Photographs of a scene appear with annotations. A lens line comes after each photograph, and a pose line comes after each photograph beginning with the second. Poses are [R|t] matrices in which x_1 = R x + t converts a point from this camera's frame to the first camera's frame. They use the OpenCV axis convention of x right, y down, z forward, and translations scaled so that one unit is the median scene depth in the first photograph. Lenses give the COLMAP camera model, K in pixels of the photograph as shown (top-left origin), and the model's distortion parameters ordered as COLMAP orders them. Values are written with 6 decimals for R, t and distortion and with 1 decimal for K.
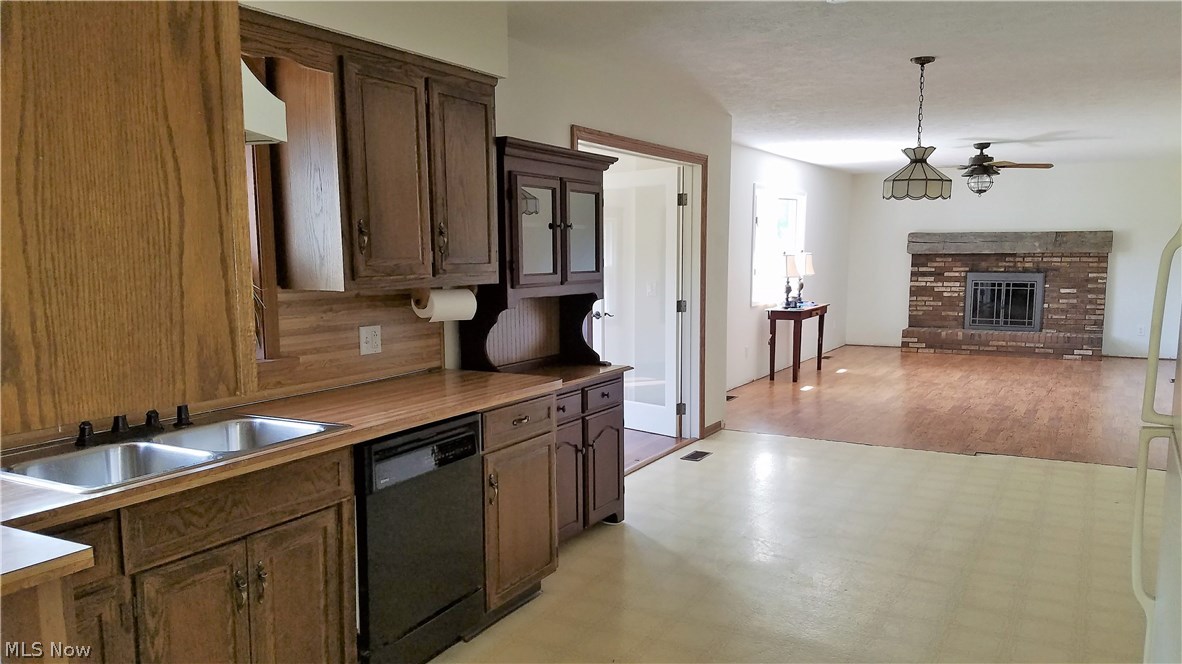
lens RADIAL K [[874.1, 0, 591.0], [0, 874.1, 332.0], [0, 0, 1]] dist [0.113387, -0.220128]
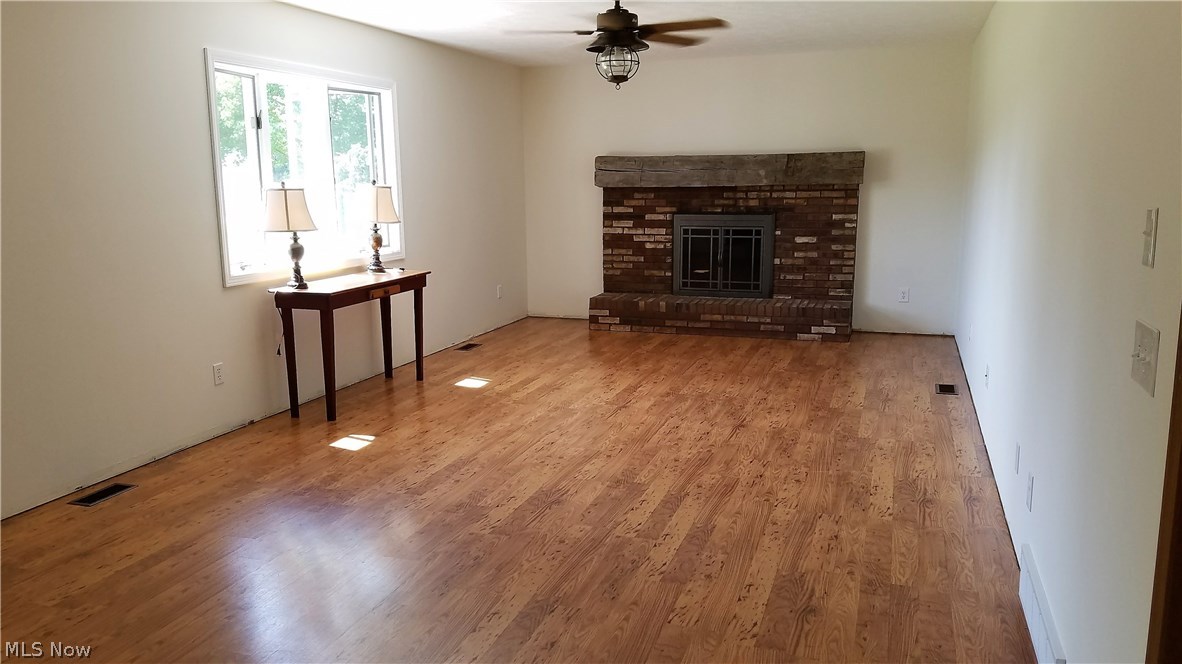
lens RADIAL K [[874.1, 0, 591.0], [0, 874.1, 332.0], [0, 0, 1]] dist [0.113387, -0.220128]
pose [[0.984188, -0.036138, 0.173404, 0.243688], [0.021824, 0.996247, 0.083754, -0.035098], [-0.175780, -0.078645, 0.981283, 0.336968]]
